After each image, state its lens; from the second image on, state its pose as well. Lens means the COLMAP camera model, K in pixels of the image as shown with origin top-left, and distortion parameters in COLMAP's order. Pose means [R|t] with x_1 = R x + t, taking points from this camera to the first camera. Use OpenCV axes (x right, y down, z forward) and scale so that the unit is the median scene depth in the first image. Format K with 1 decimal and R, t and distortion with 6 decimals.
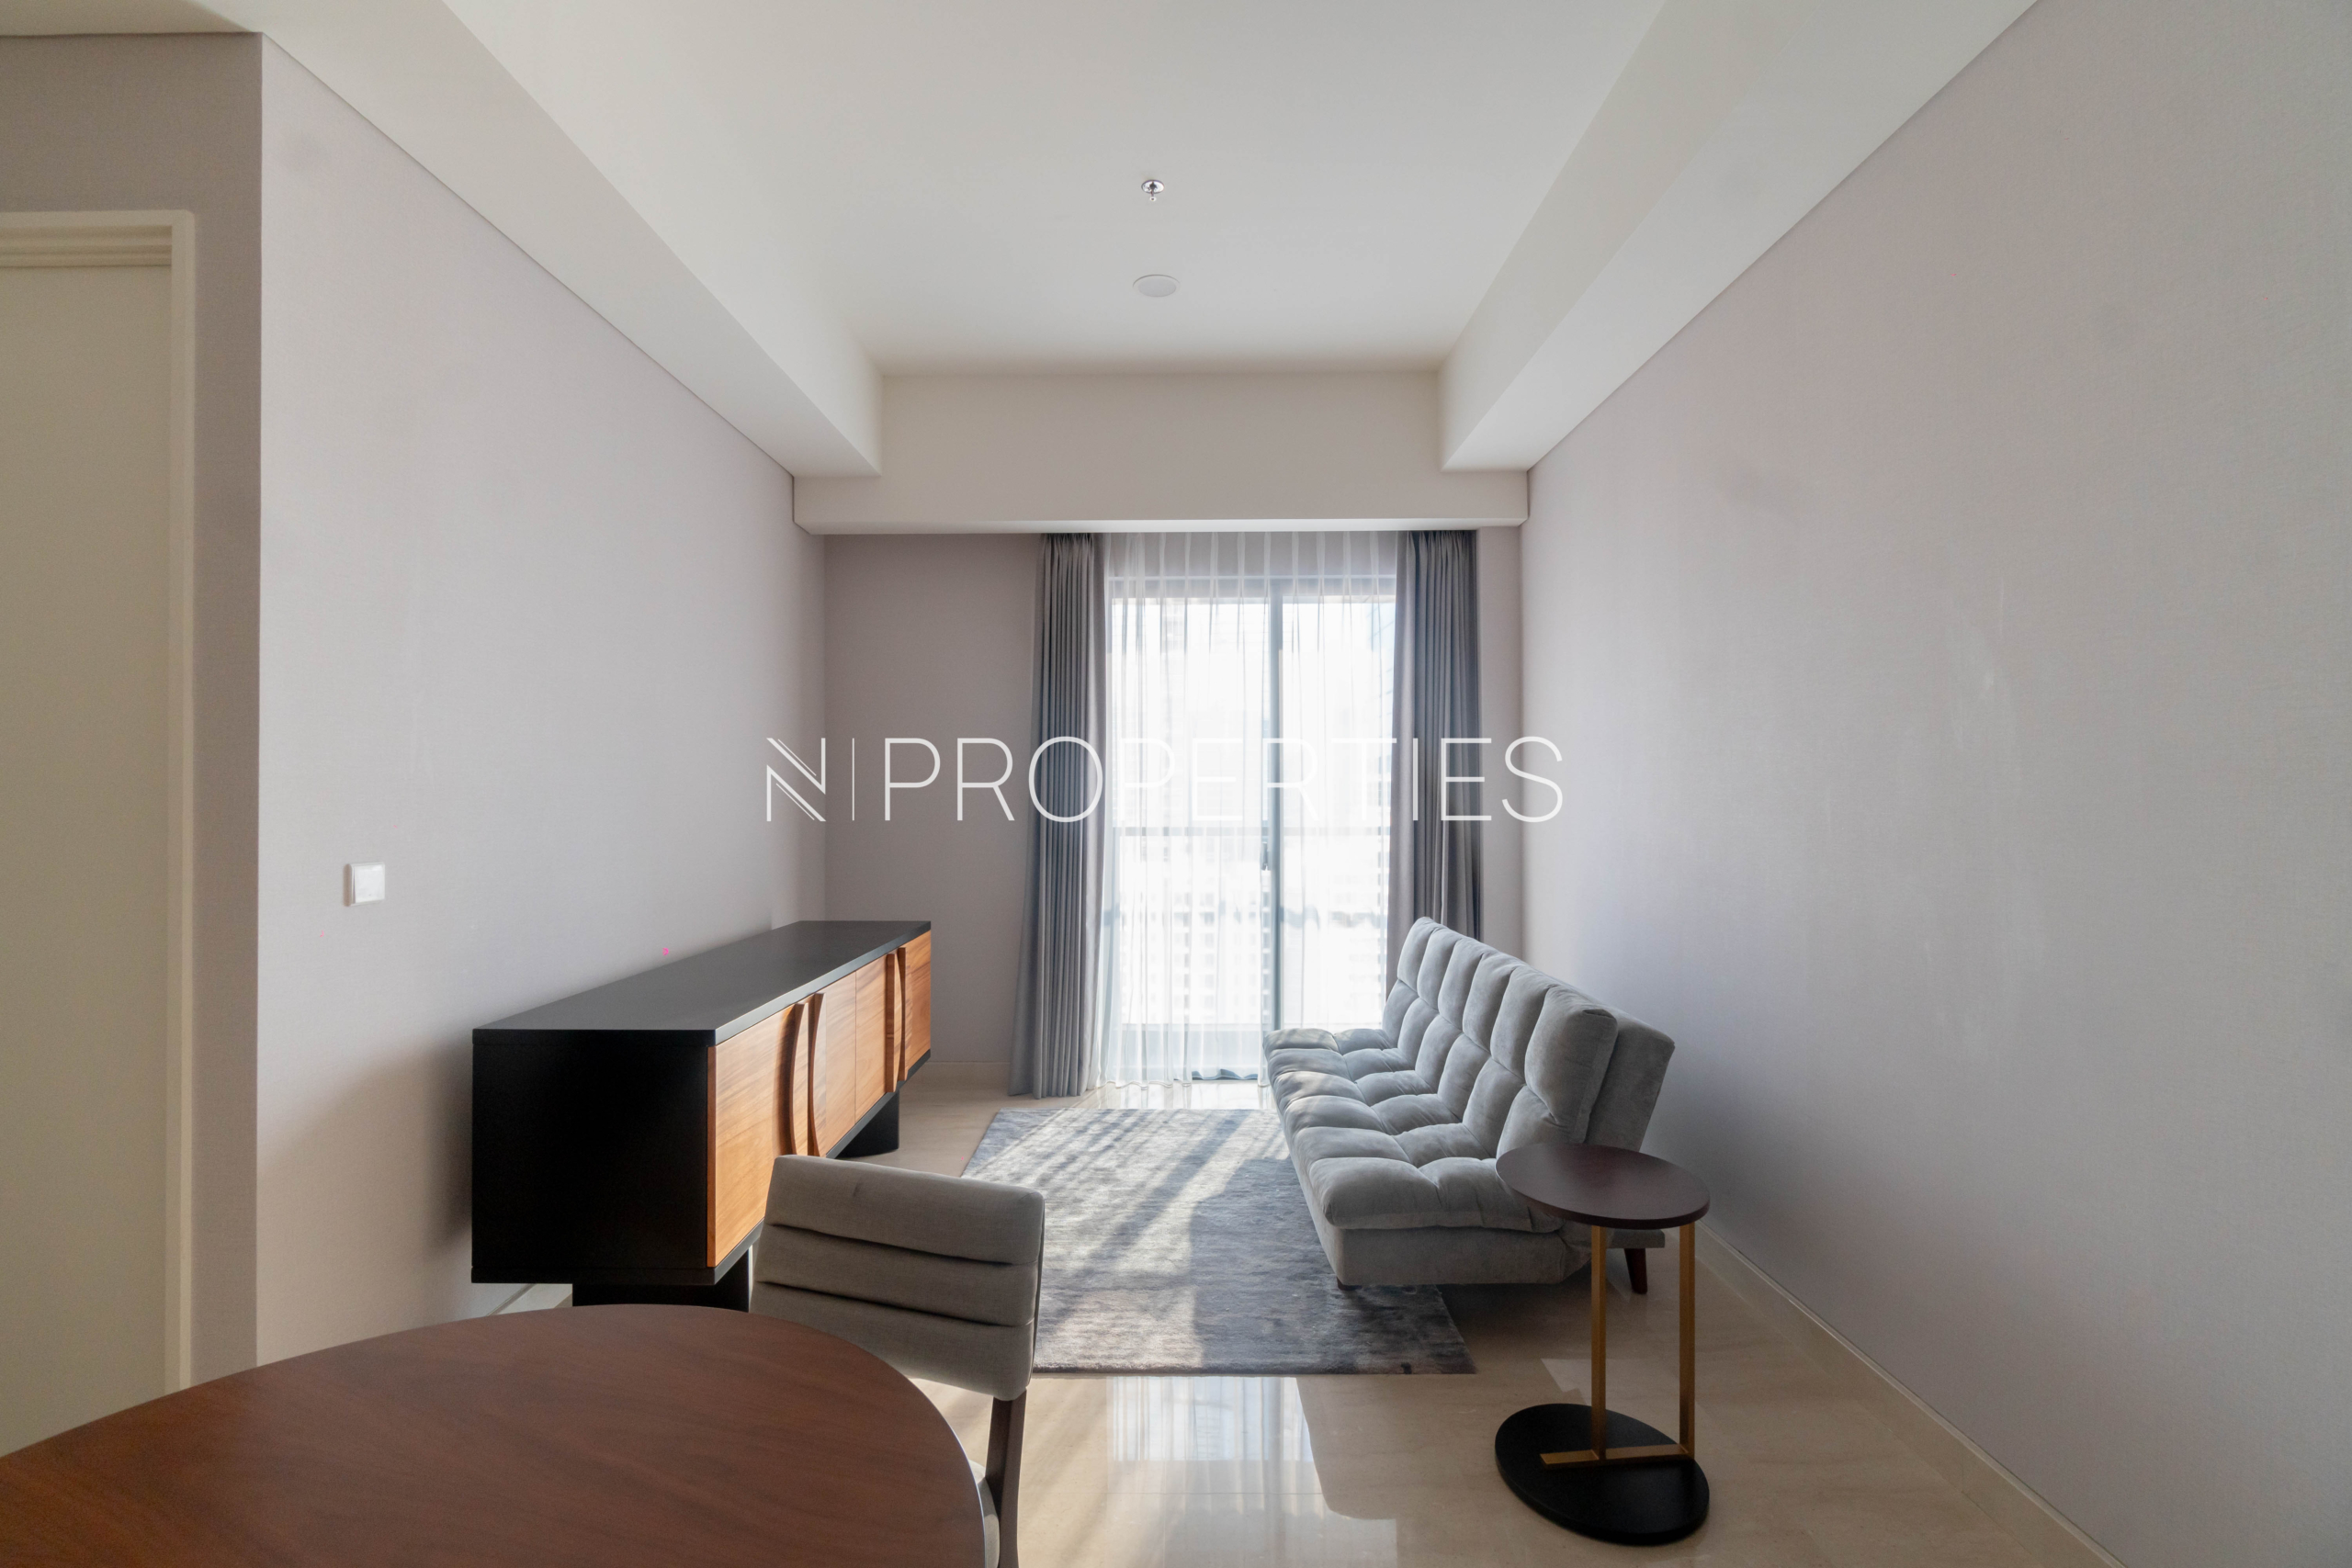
lens RADIAL K [[1004.4, 0, 1156.0], [0, 1004.4, 769.8], [0, 0, 1]] dist [-0.001062, 0.001116]
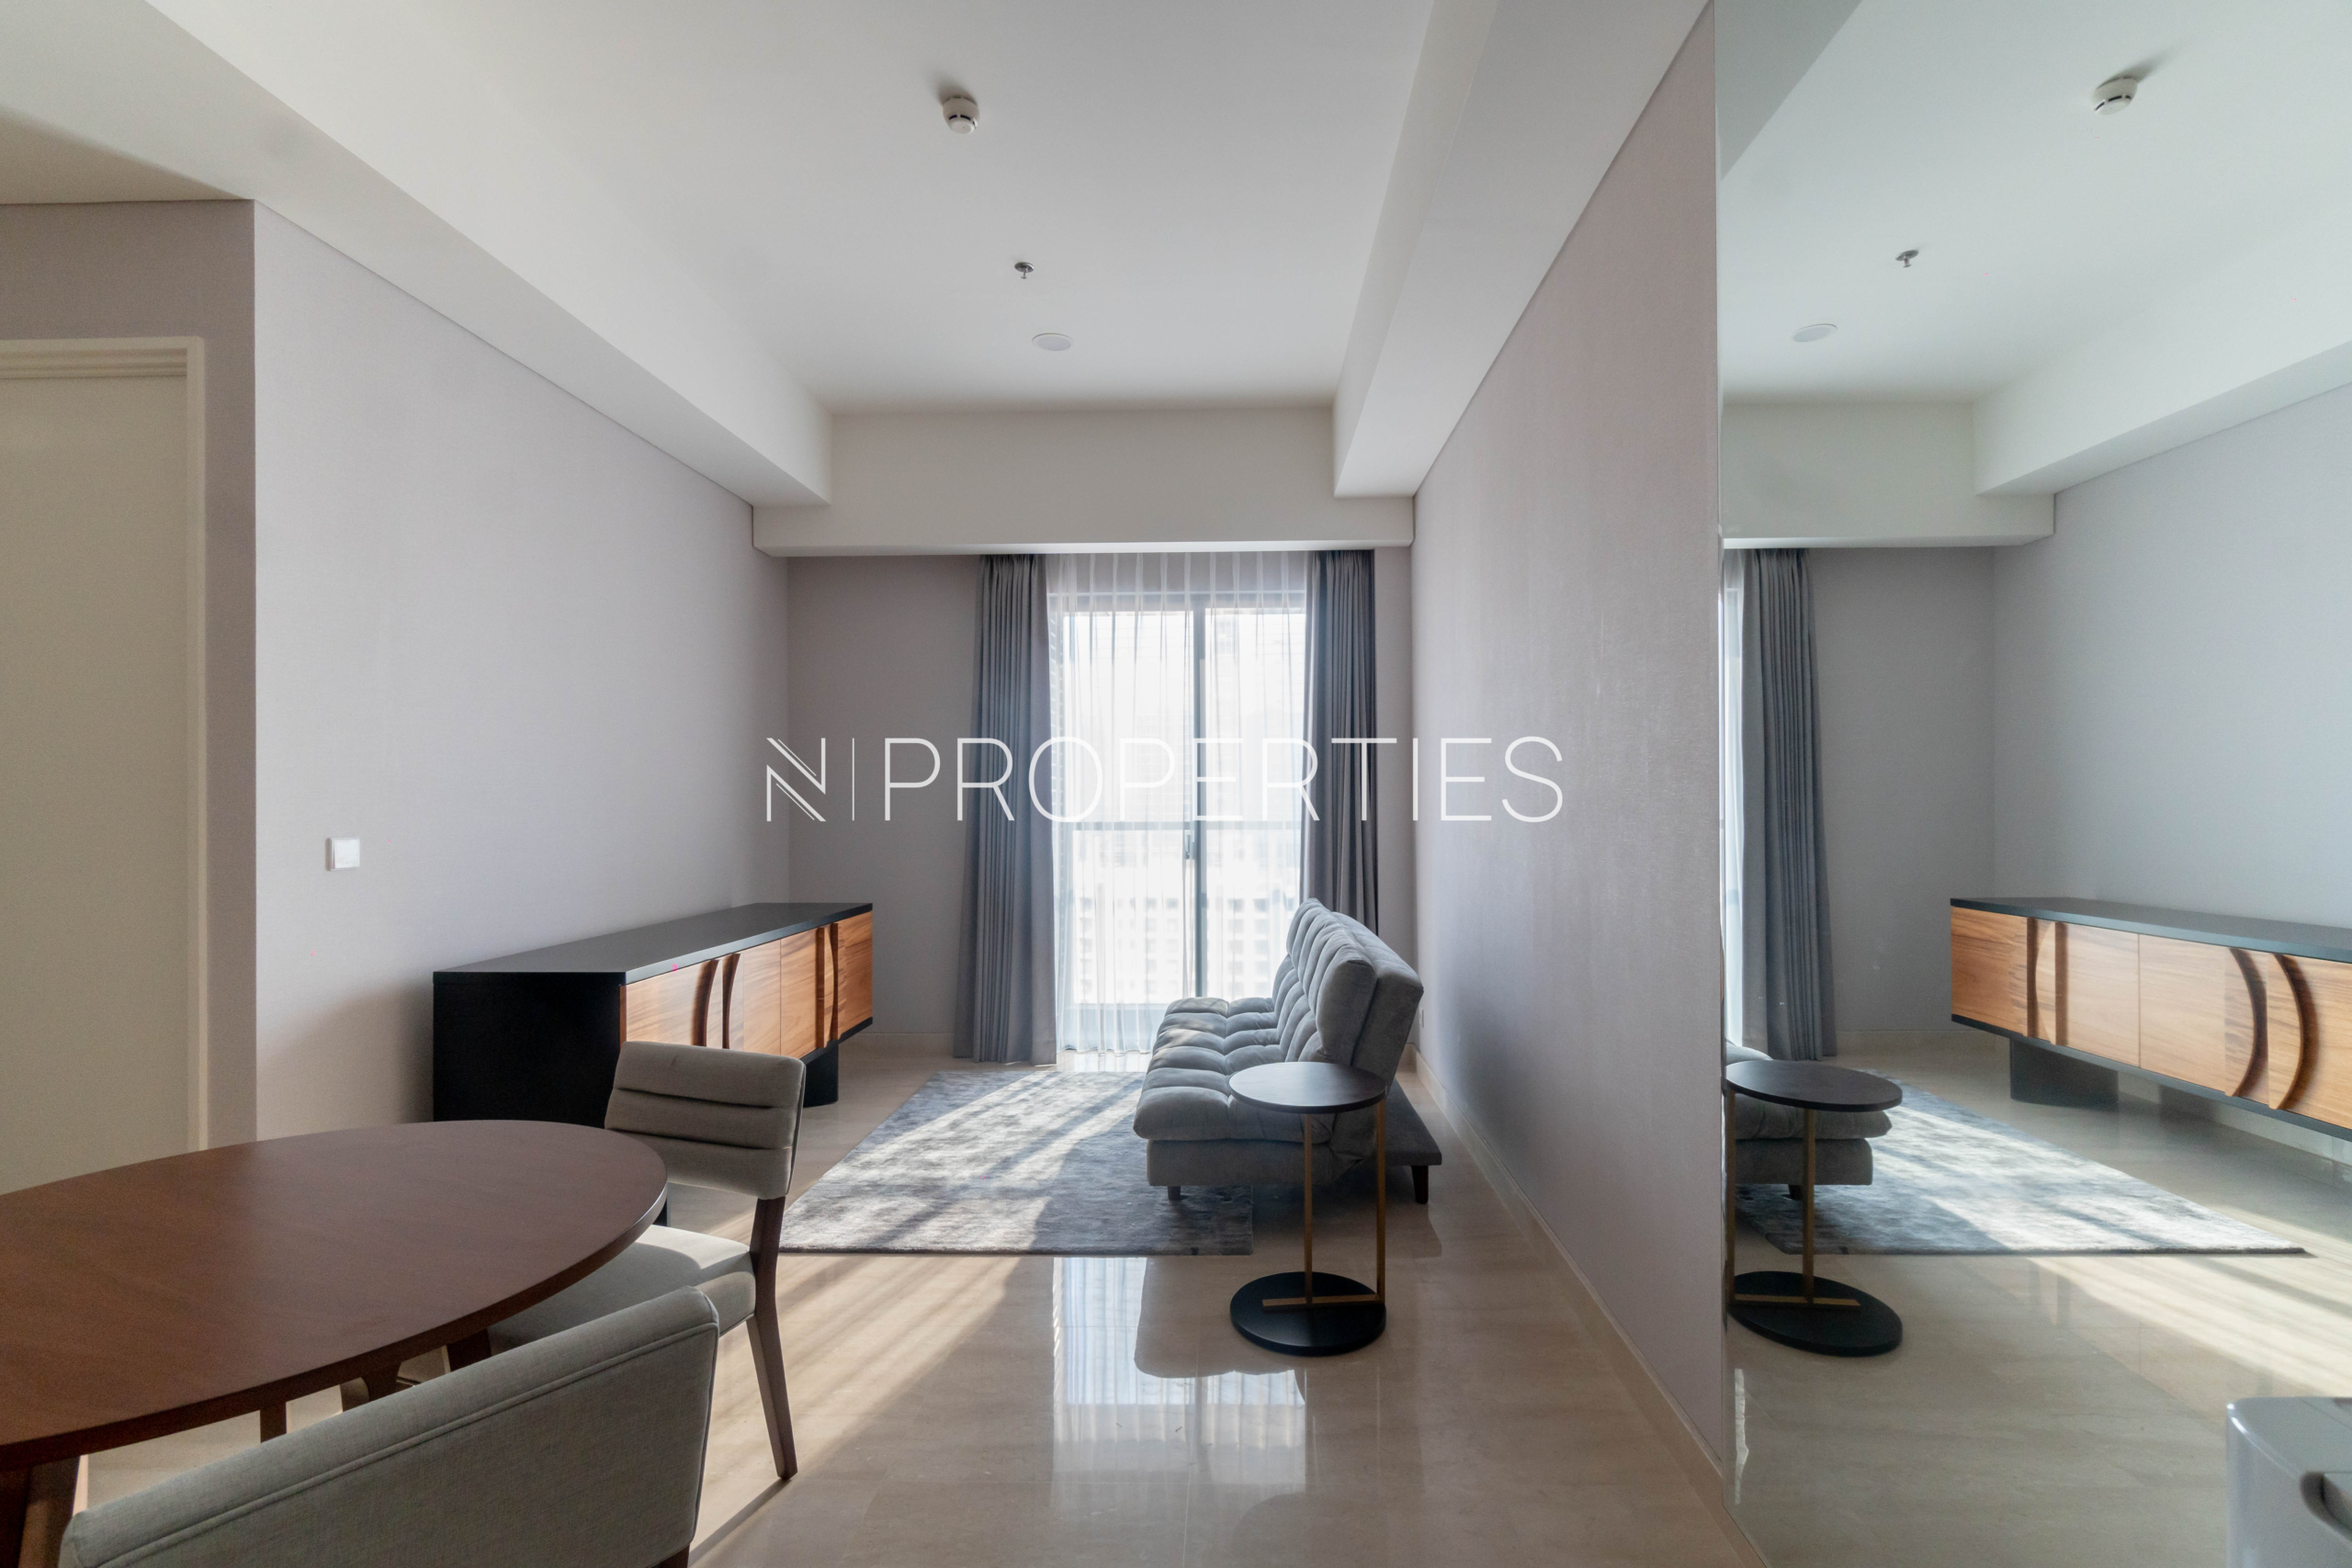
lens RADIAL K [[1002.0, 0, 1176.0], [0, 1002.0, 777.9], [0, 0, 1]] dist [-0.000201, 0.000227]
pose [[0.999945, -0.002945, -0.010100, 0.123429], [0.002994, 0.999984, 0.004887, 0.006311], [0.010086, -0.004917, 0.999937, -0.113539]]
